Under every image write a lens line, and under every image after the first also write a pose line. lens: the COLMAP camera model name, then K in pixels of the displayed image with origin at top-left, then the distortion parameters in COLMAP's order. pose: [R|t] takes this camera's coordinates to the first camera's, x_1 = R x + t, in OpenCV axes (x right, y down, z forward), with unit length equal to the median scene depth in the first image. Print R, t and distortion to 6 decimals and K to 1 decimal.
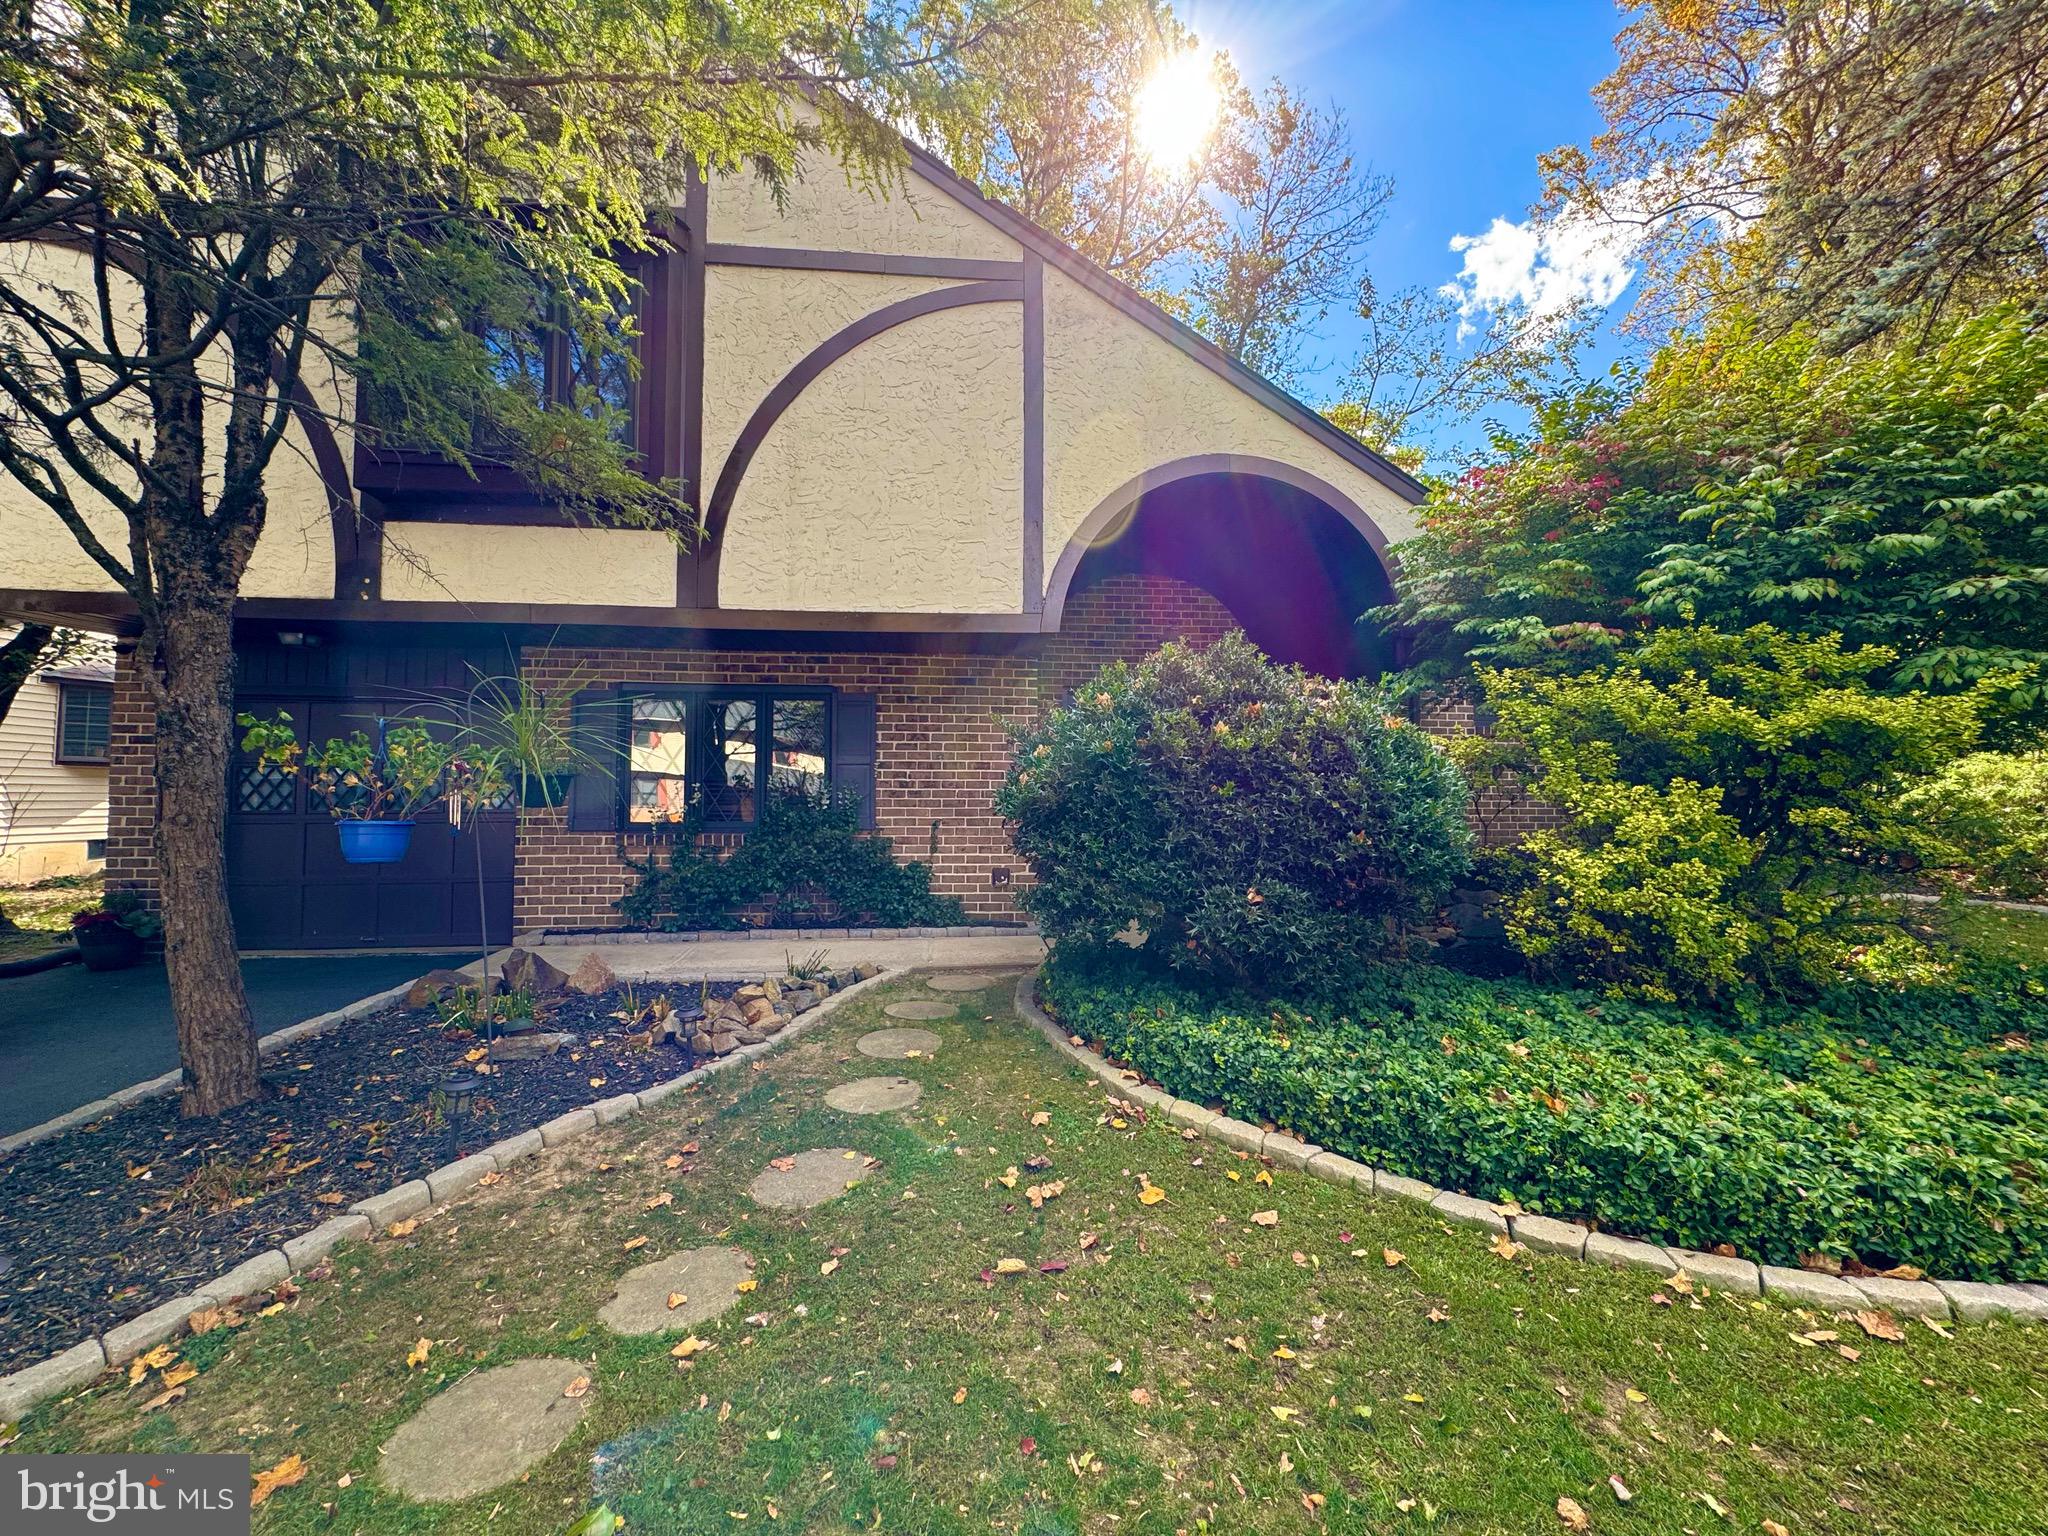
lens RADIAL K [[820.7, 0, 1024.8], [0, 820.7, 759.6], [0, 0, 1]] dist [-0.002366, -0.000033]
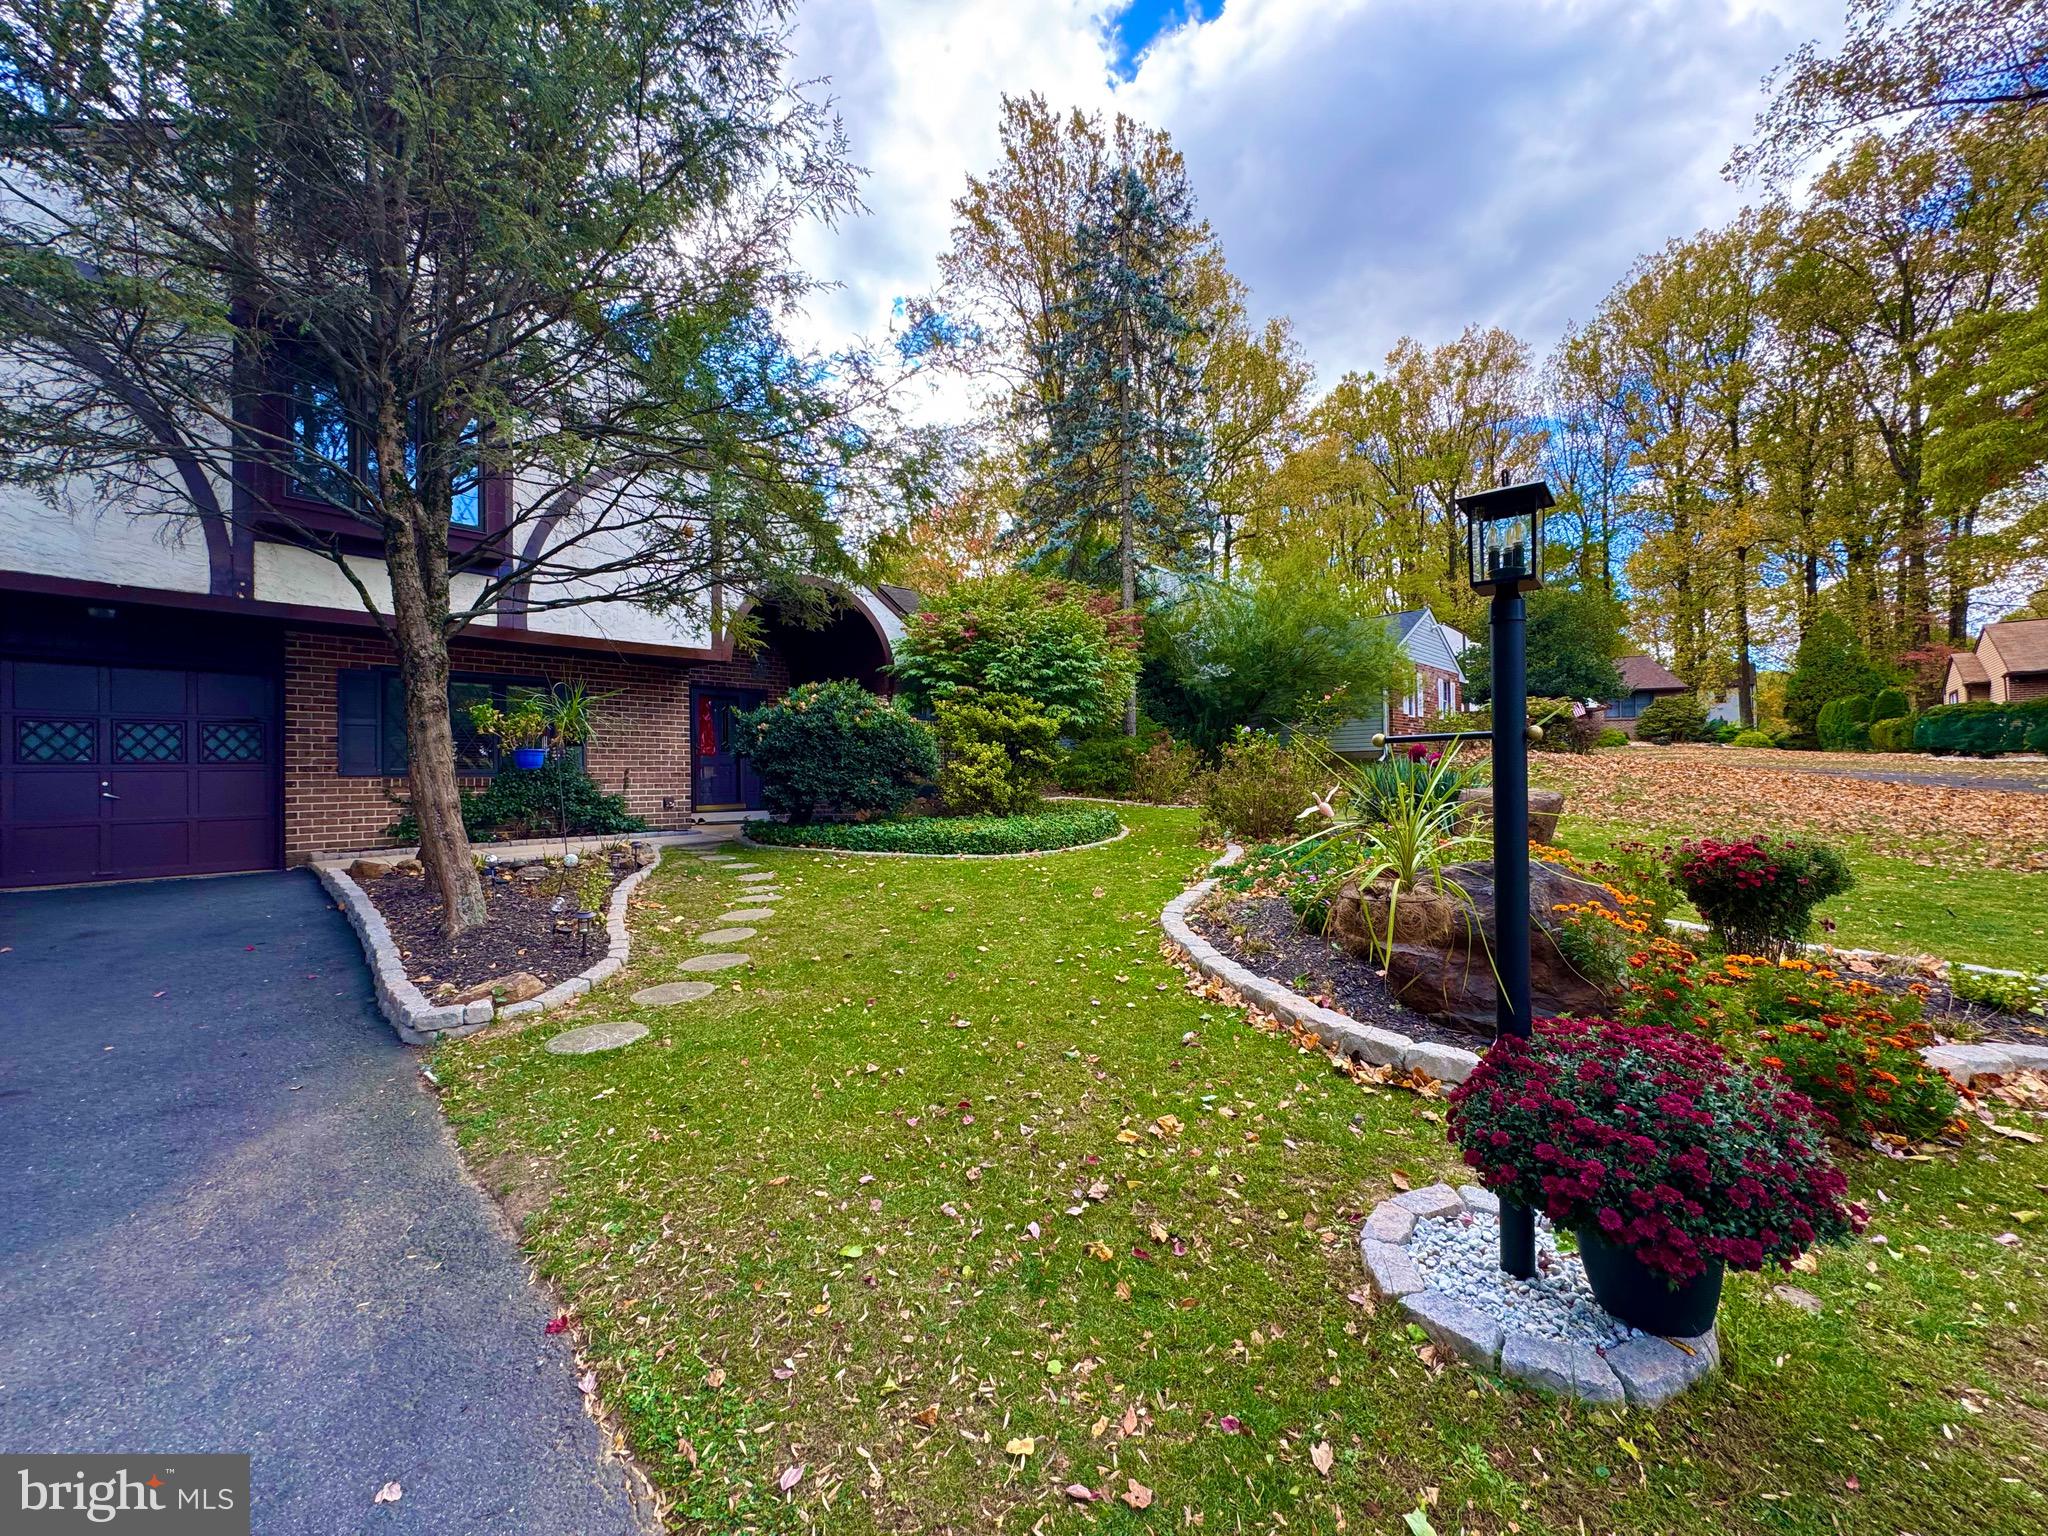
lens RADIAL K [[820.7, 0, 1024.8], [0, 820.7, 759.6], [0, 0, 1]] dist [-0.002366, -0.000033]
pose [[0.736087, 0.003016, 0.676880, -1.152227], [-0.014807, 0.999823, 0.011647, 0.051816], [-0.676725, -0.018596, 0.736001, -1.289130]]
